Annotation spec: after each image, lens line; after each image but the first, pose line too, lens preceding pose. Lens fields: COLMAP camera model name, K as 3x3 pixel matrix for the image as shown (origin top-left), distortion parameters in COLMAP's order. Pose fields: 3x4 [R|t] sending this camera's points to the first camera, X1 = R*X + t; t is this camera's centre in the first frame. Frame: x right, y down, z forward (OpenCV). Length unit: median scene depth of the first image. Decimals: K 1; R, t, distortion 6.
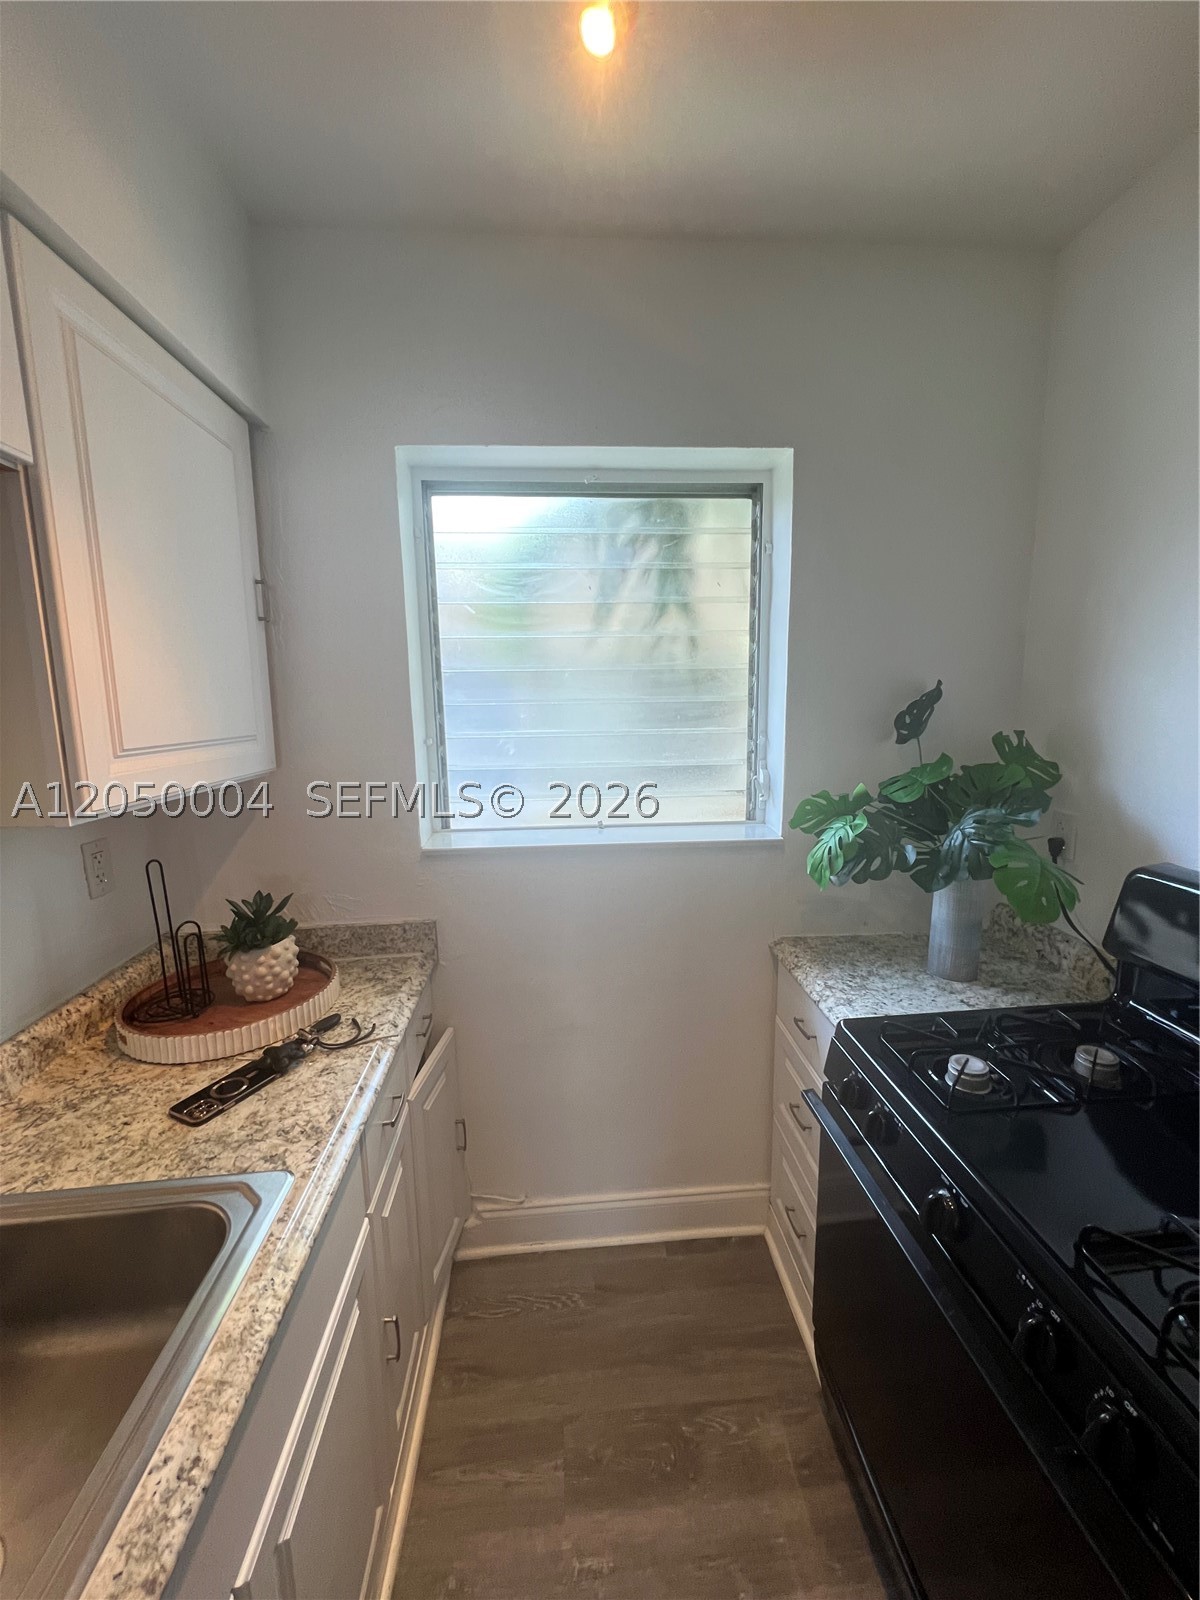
lens RADIAL K [[640.4, 0, 600.0], [0, 640.4, 800.0], [0, 0, 1]] dist [-0.002143, 0.000474]
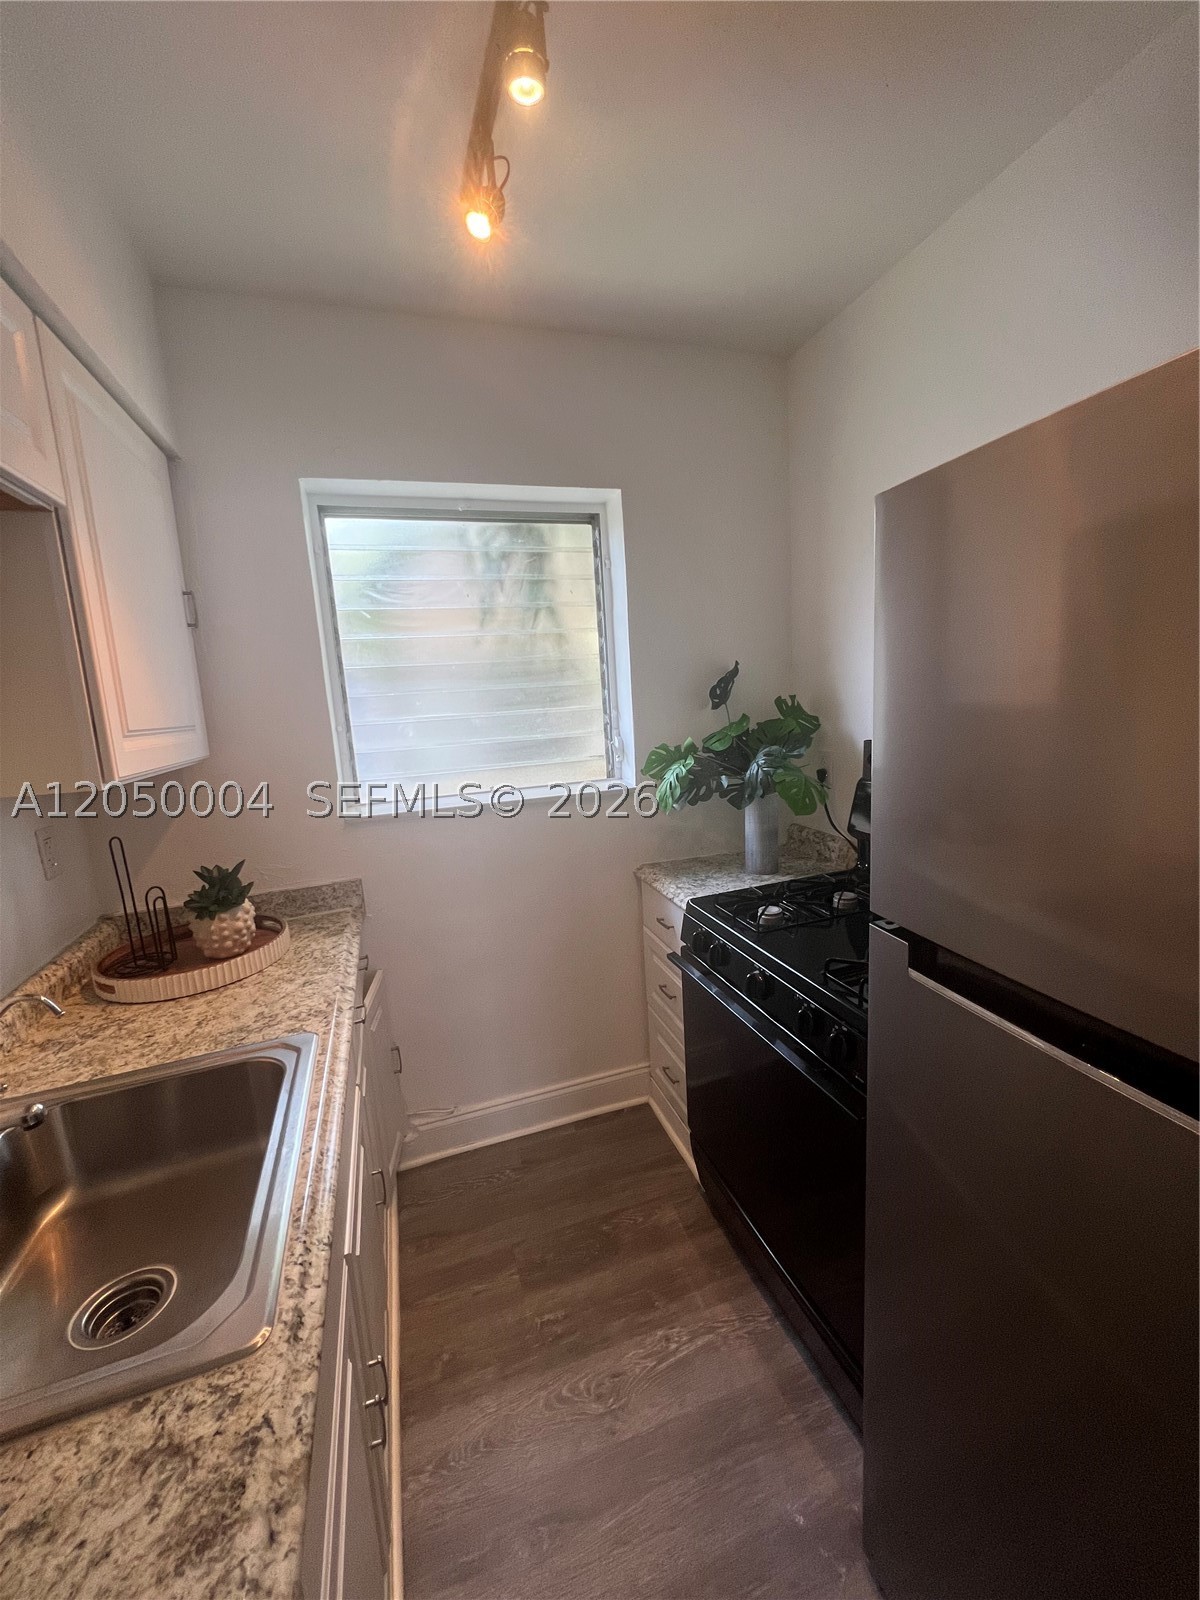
lens RADIAL K [[640.4, 0, 600.0], [0, 640.4, 800.0], [0, 0, 1]] dist [-0.002143, 0.000474]
pose [[0.968535, -0.082250, 0.234893, -0.107450], [0.083145, 0.996519, 0.006107, 0.082286], [-0.234578, 0.013615, 0.972002, -0.279226]]
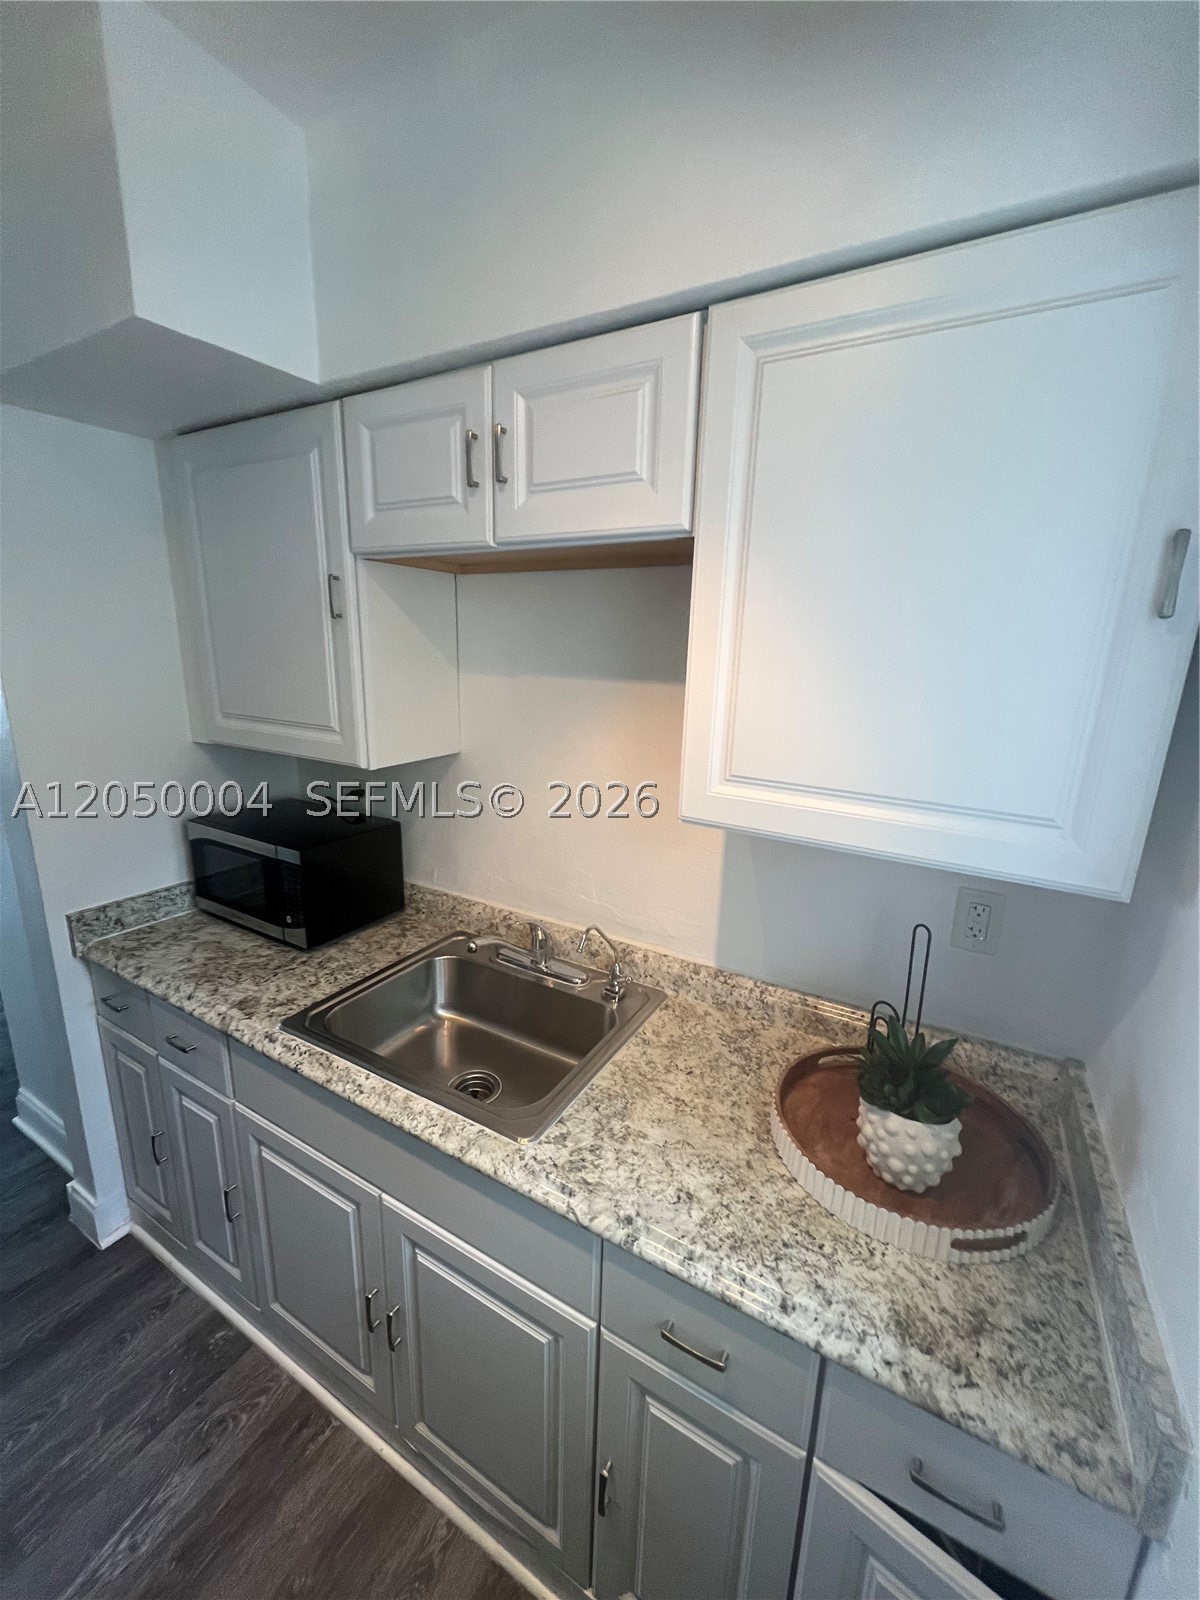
lens RADIAL K [[640.4, 0, 600.0], [0, 640.4, 800.0], [0, 0, 1]] dist [-0.002143, 0.000474]
pose [[-0.565271, 0.190861, -0.802521, 0.149889], [-0.152356, 0.931971, 0.328963, -0.233629], [0.810713, 0.308222, -0.497738, 0.904217]]
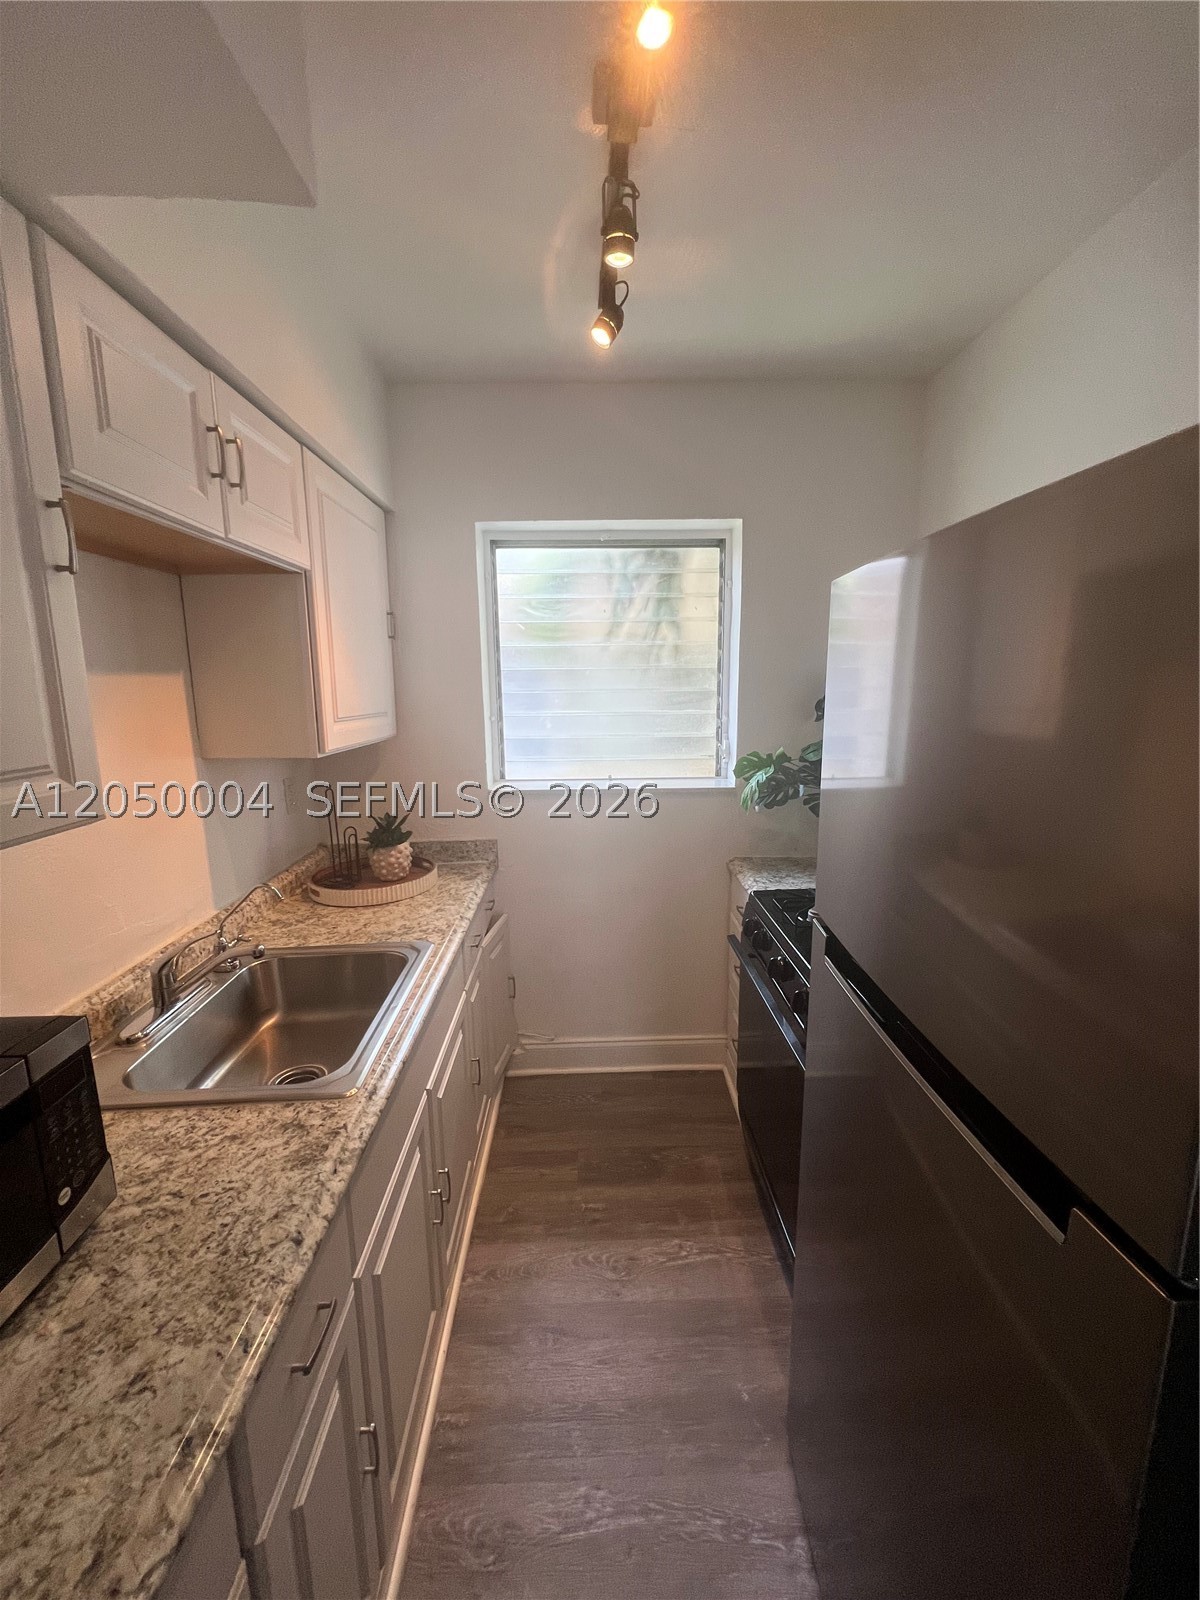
lens RADIAL K [[640.4, 0, 600.0], [0, 640.4, 800.0], [0, 0, 1]] dist [-0.002143, 0.000474]
pose [[0.998694, 0.013412, -0.049303, 0.059245], [-0.012333, 0.999679, 0.022127, 0.069431], [0.049584, -0.021490, 0.998539, -0.517664]]
